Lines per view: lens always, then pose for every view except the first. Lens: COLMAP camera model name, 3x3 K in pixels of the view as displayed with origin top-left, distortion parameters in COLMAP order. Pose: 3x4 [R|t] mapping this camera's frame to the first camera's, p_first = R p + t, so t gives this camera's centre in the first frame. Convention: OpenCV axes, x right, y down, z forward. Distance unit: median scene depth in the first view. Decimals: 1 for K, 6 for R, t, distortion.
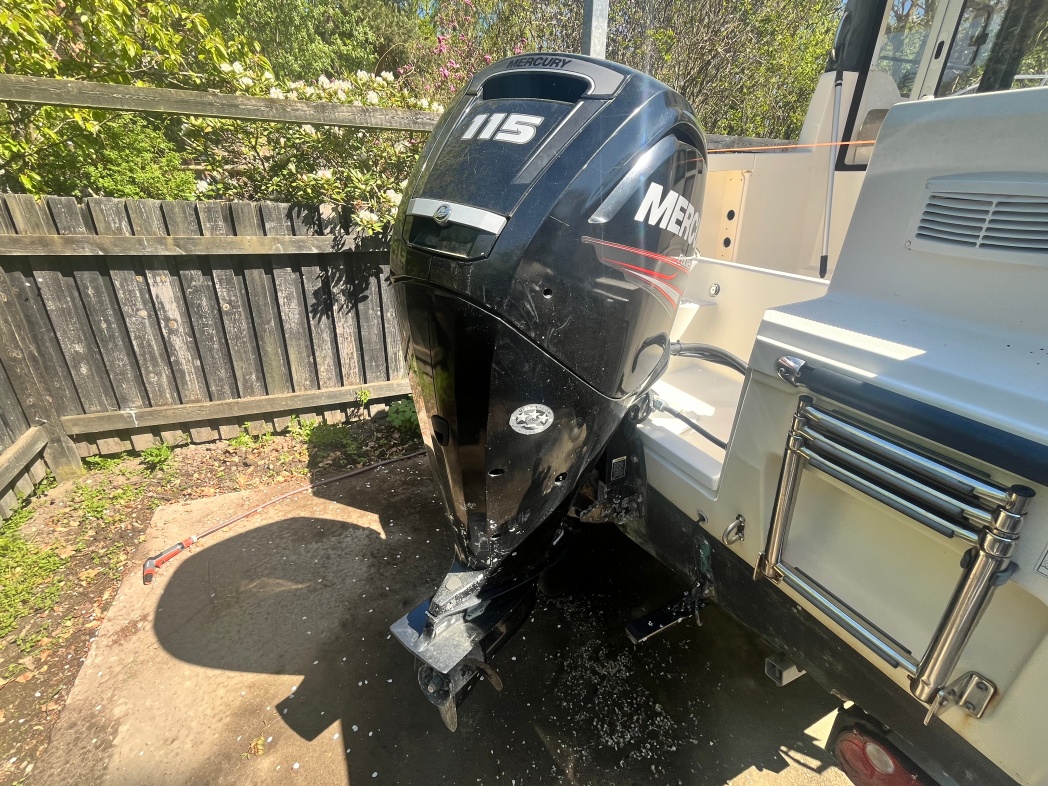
lens RADIAL K [[476.4, 0, 530.0], [0, 476.4, 385.3], [0, 0, 1]] dist [0.000471, -0.000001]
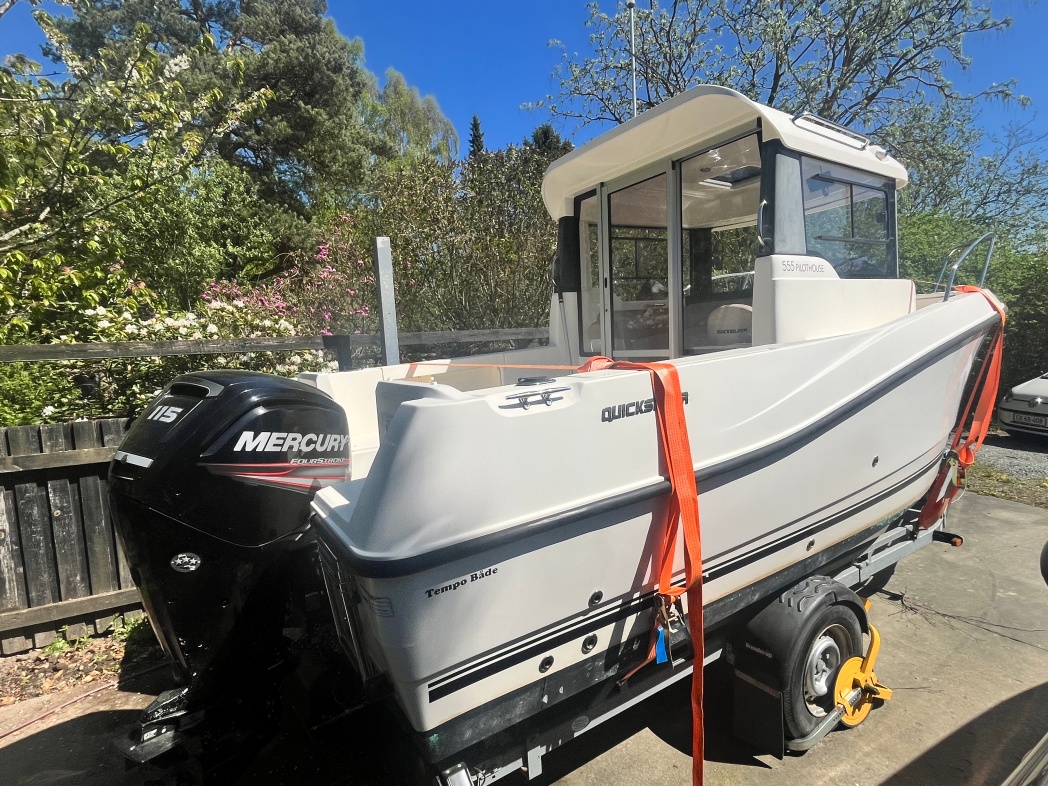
lens RADIAL K [[531.7, 0, 519.0], [0, 531.7, 389.9], [0, 0, 1]] dist [-0.000430, 0.000478]
pose [[0.990395, -0.082603, 0.110882, 0.303105], [0.112840, 0.946315, -0.302911, 0.057713], [-0.079908, 0.312513, 0.946546, -0.332930]]
